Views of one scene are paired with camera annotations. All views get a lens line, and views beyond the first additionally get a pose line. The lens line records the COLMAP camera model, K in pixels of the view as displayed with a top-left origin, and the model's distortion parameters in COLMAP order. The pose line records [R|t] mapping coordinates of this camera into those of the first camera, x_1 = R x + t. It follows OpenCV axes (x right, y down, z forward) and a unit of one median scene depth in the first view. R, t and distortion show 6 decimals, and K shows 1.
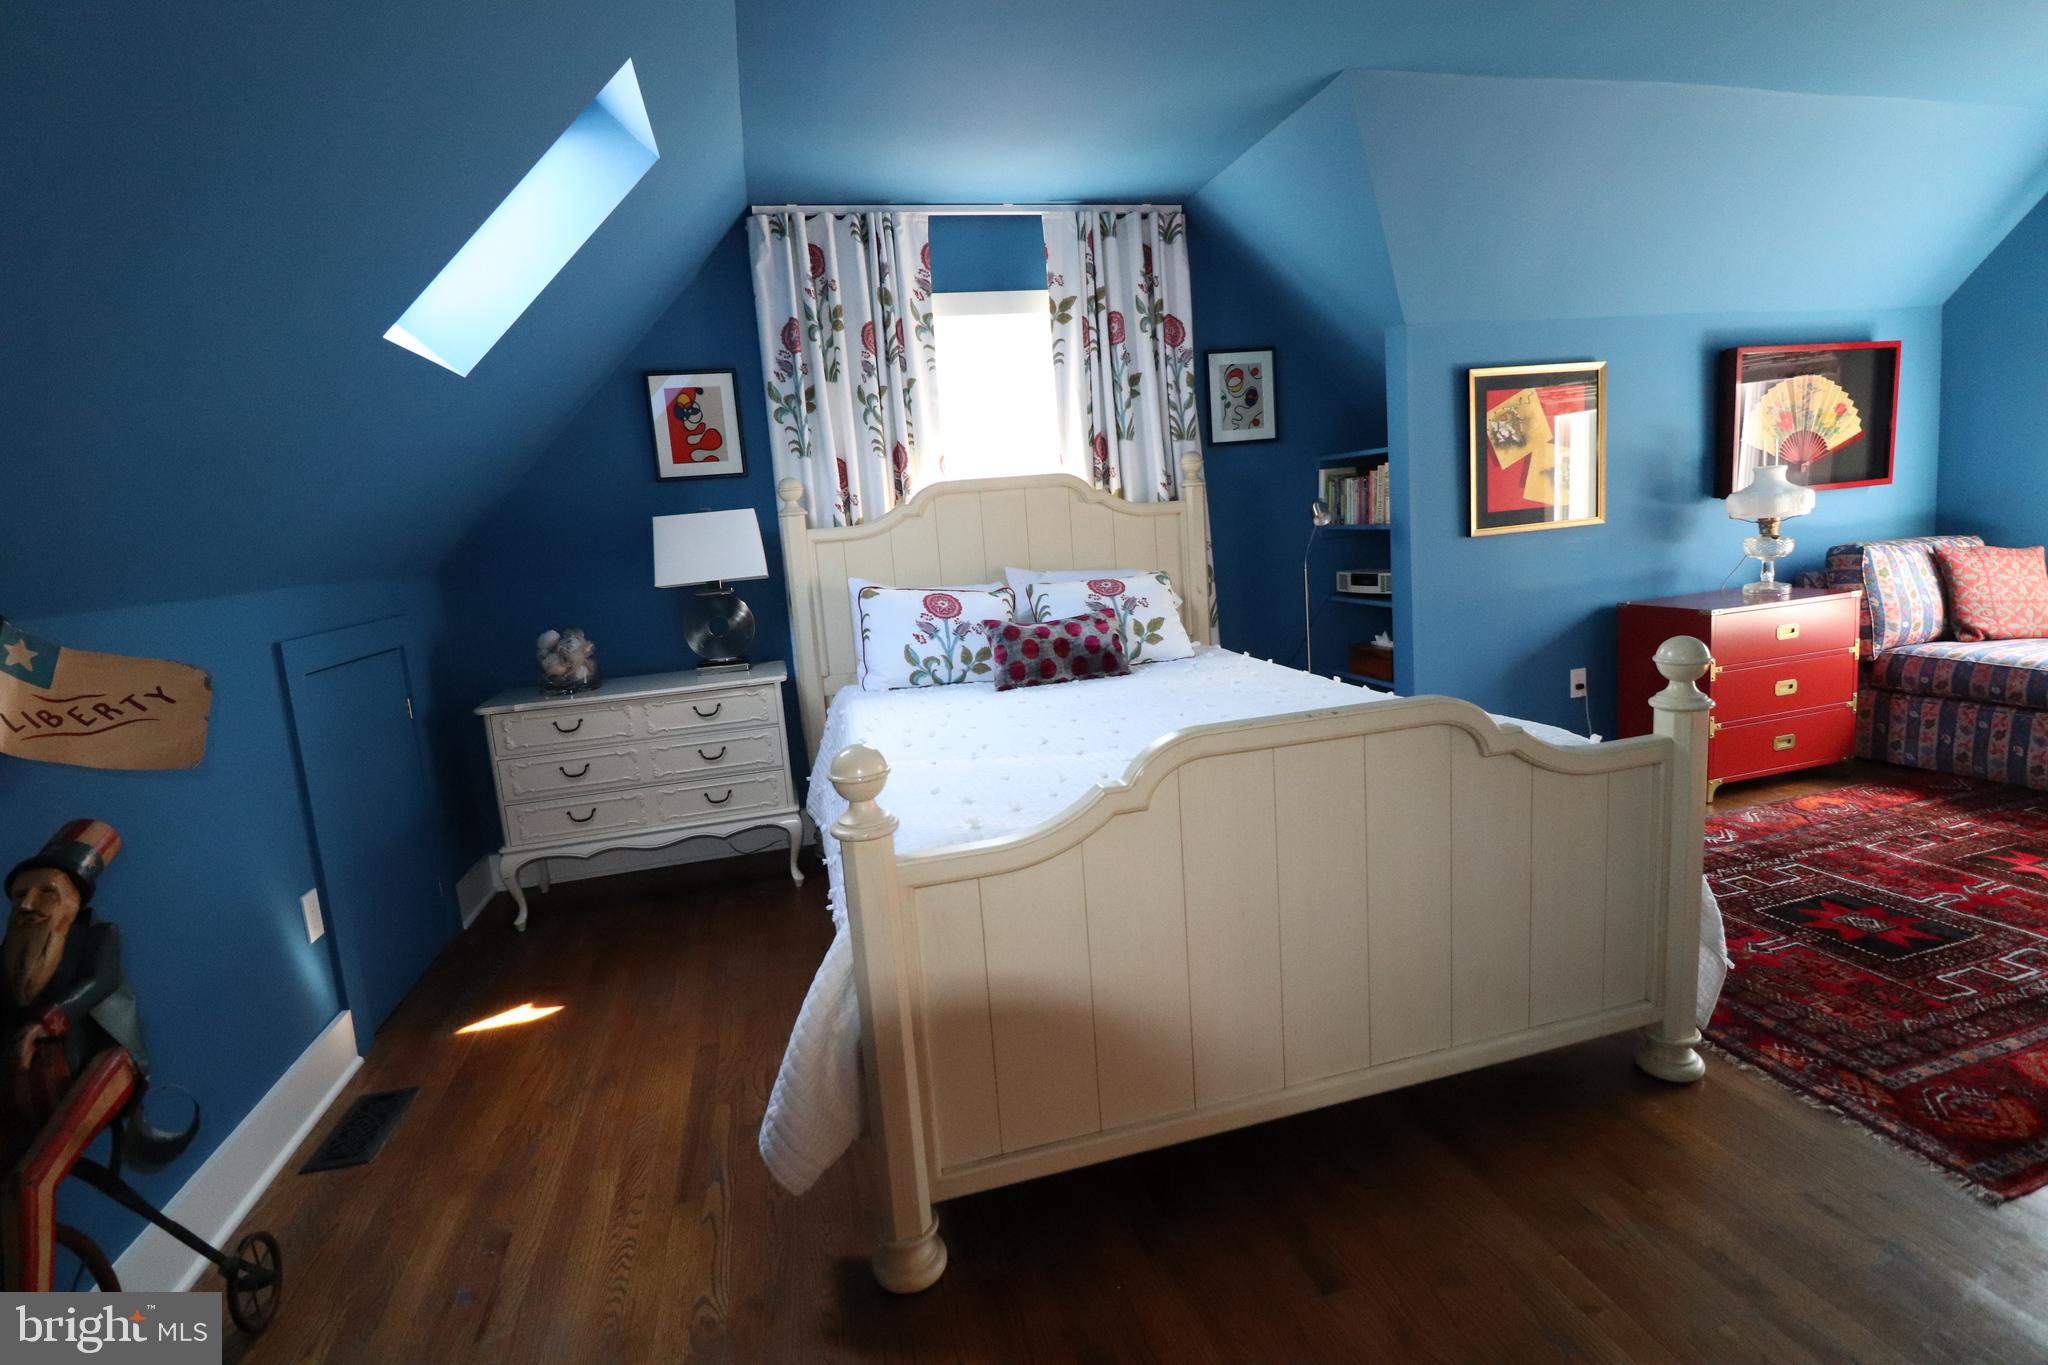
lens RADIAL K [[949.4, 0, 1014.5], [0, 949.4, 657.2], [0, 0, 1]] dist [0.001385, -0.014618]
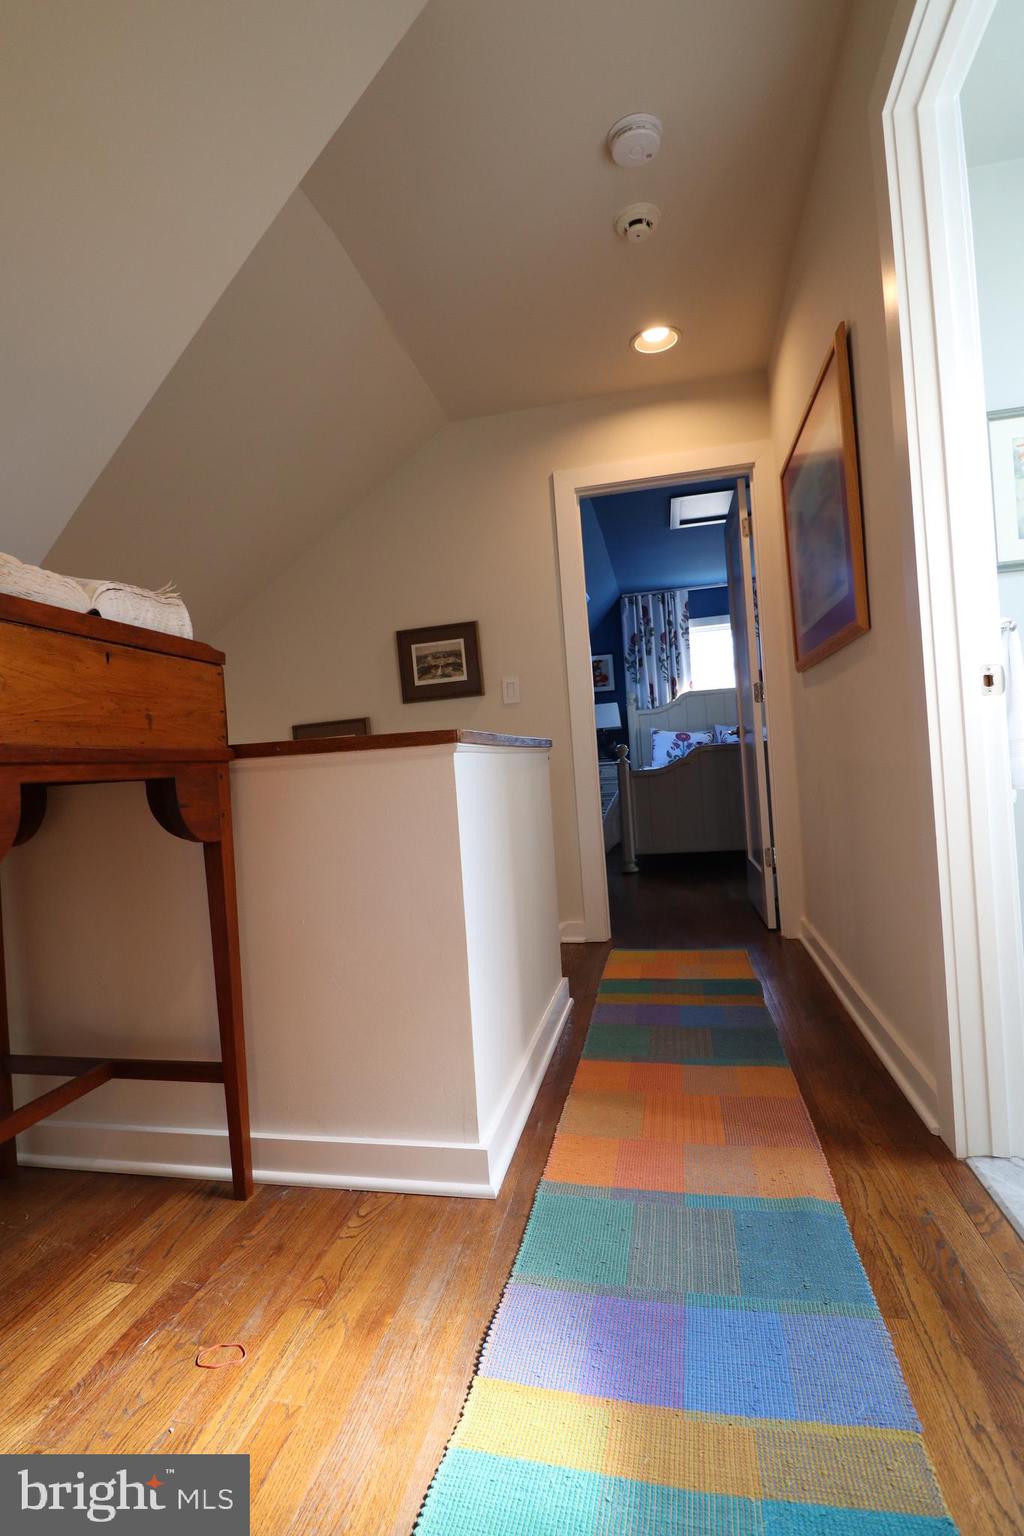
lens RADIAL K [[759.7, 0, 512.0], [0, 759.7, 768.0], [0, 0, 1]] dist [0.002022, -0.015626]
pose [[0.898206, 0.018099, -0.439201, 0.404836], [-0.064130, 0.993857, -0.090196, 0.239832], [0.434871, 0.109181, 0.893850, -1.034745]]
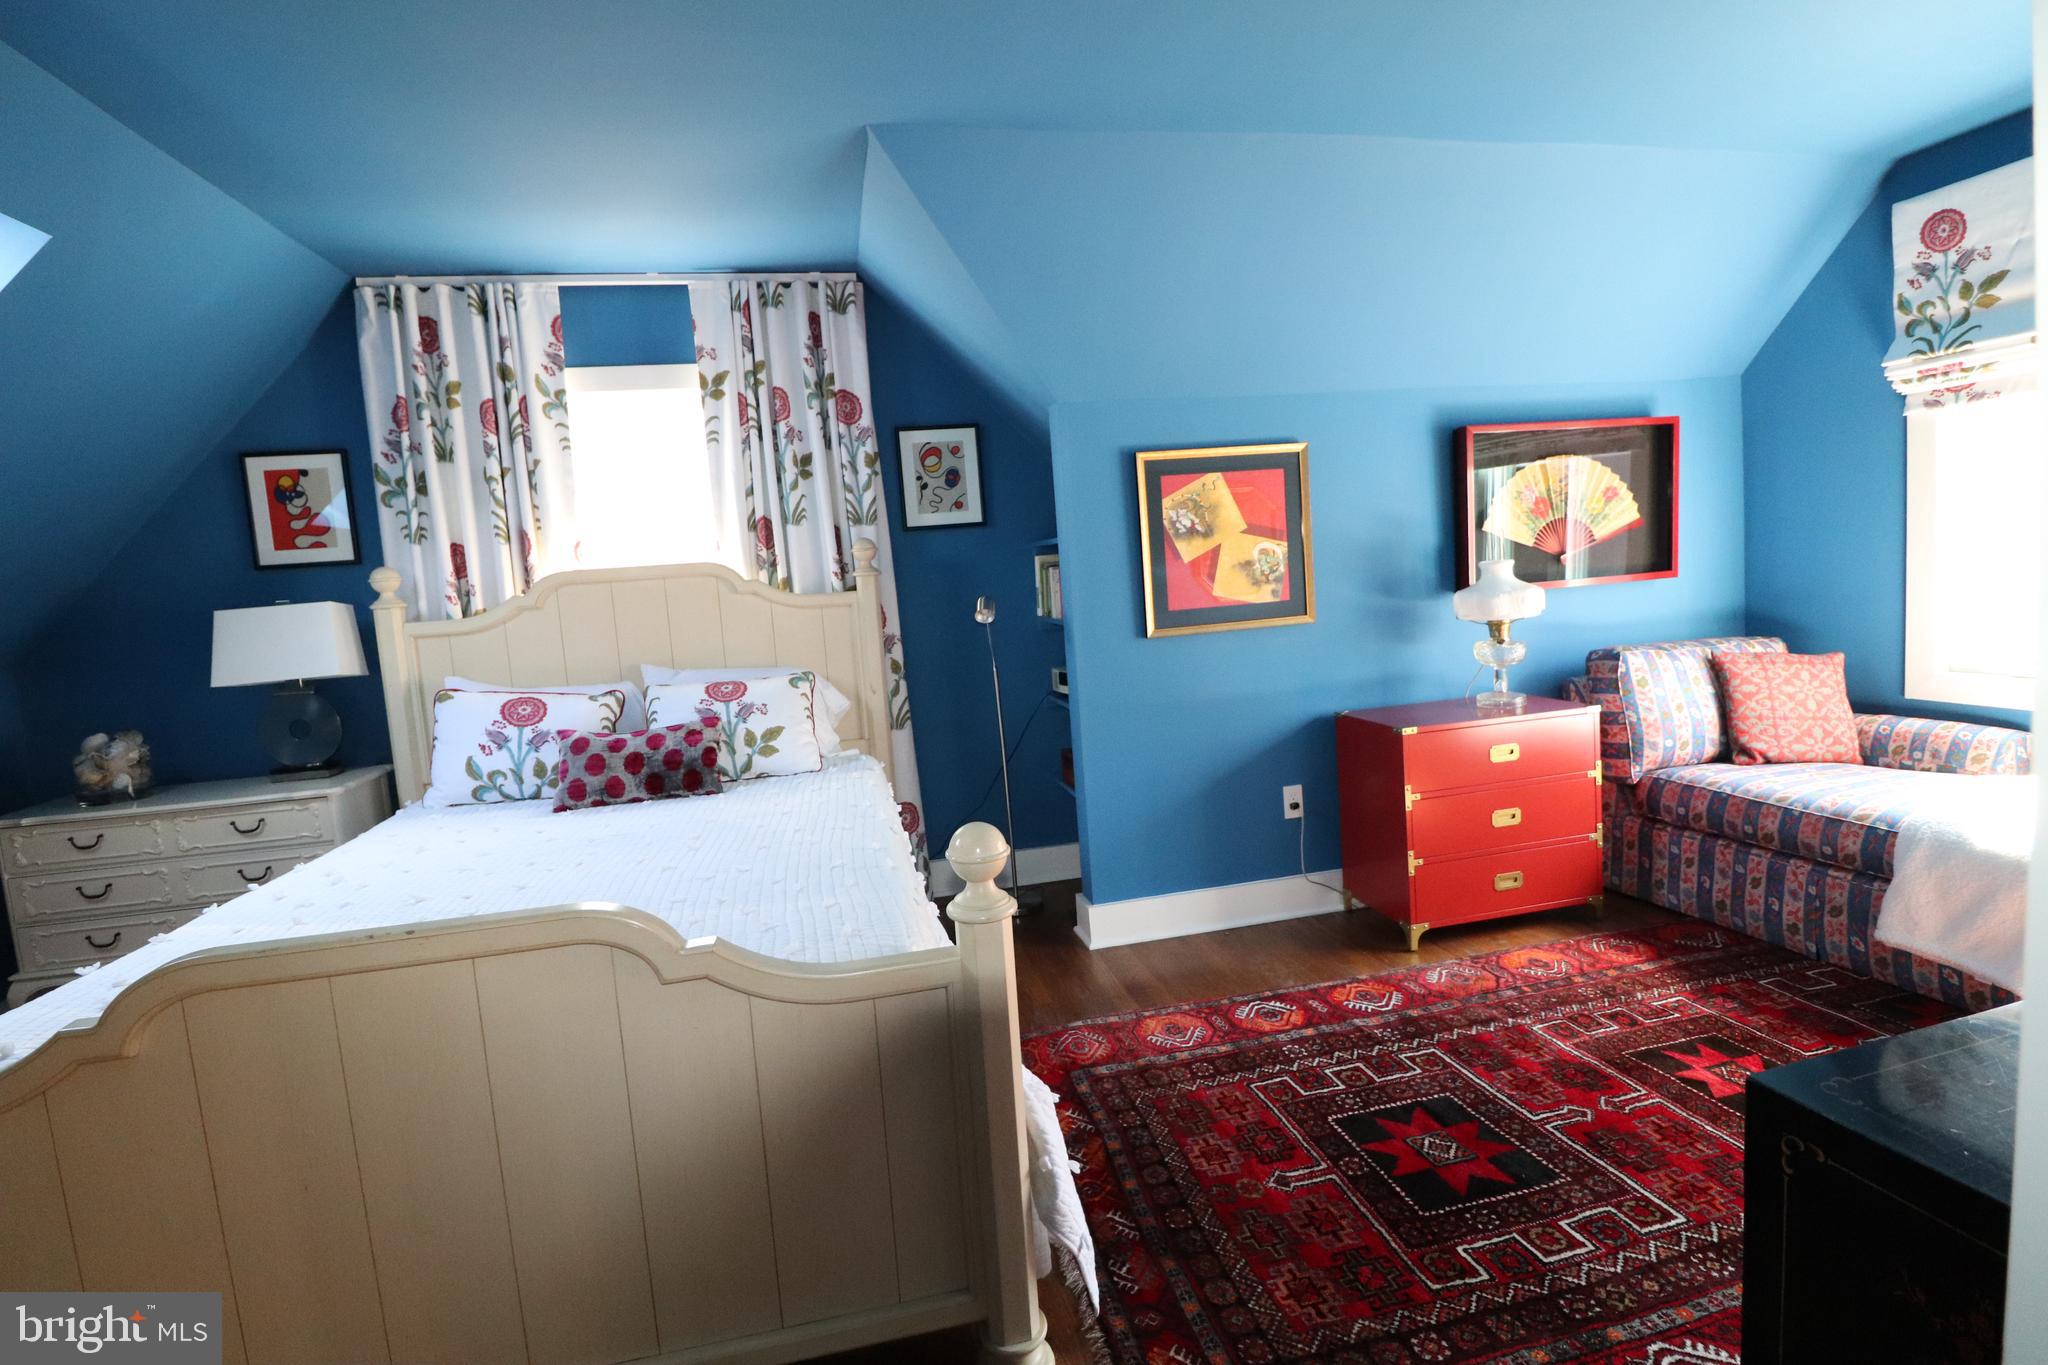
lens RADIAL K [[947.6, 0, 1015.5], [0, 947.6, 662.4], [0, 0, 1]] dist [-0.000767, -0.012796]
pose [[0.999205, 0.012721, -0.037772, 0.398651], [-0.014557, 0.998706, -0.048734, -0.060401], [0.037103, 0.049245, 0.998097, 0.114167]]
